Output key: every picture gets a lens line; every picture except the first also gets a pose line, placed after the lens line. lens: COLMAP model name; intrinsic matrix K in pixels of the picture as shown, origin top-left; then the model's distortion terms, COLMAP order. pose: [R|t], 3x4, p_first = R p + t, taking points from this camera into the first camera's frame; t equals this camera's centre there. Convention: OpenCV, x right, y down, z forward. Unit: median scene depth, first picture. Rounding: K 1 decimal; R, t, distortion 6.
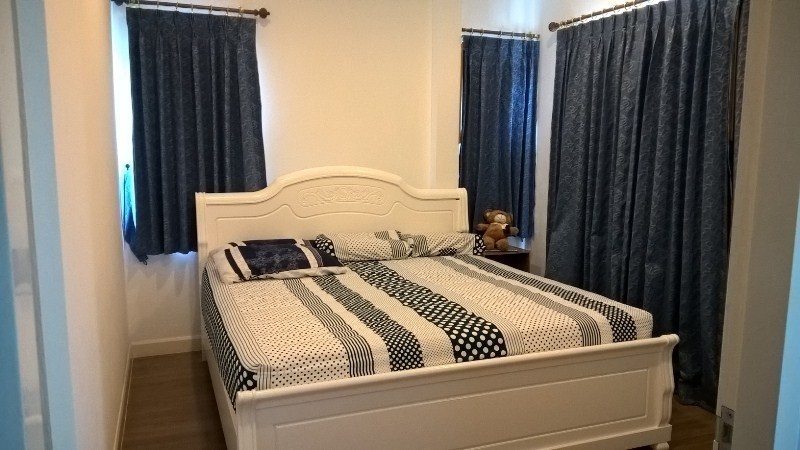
lens RADIAL K [[637.7, 0, 411.5], [0, 637.7, 236.5], [0, 0, 1]] dist [0.123706, -0.212635]
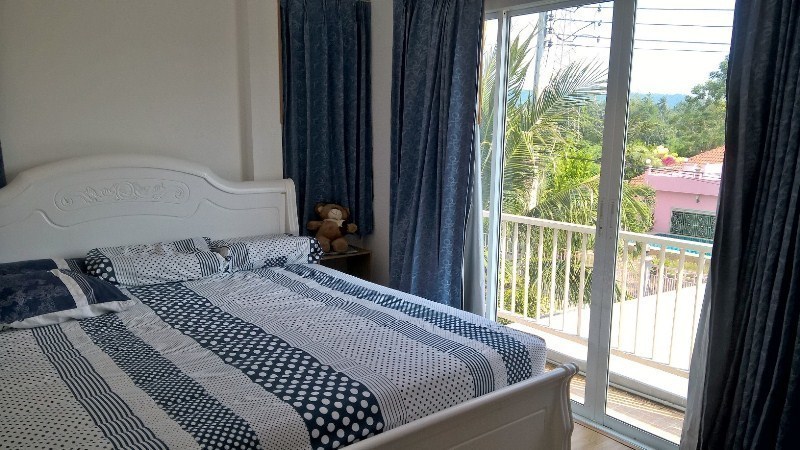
lens RADIAL K [[637.7, 0, 411.5], [0, 637.7, 236.5], [0, 0, 1]] dist [0.123706, -0.212635]
pose [[0.956029, -0.047518, 0.289396, -0.013497], [0.037920, 0.998532, 0.038687, -0.040186], [-0.290809, -0.026012, 0.956427, 0.247237]]
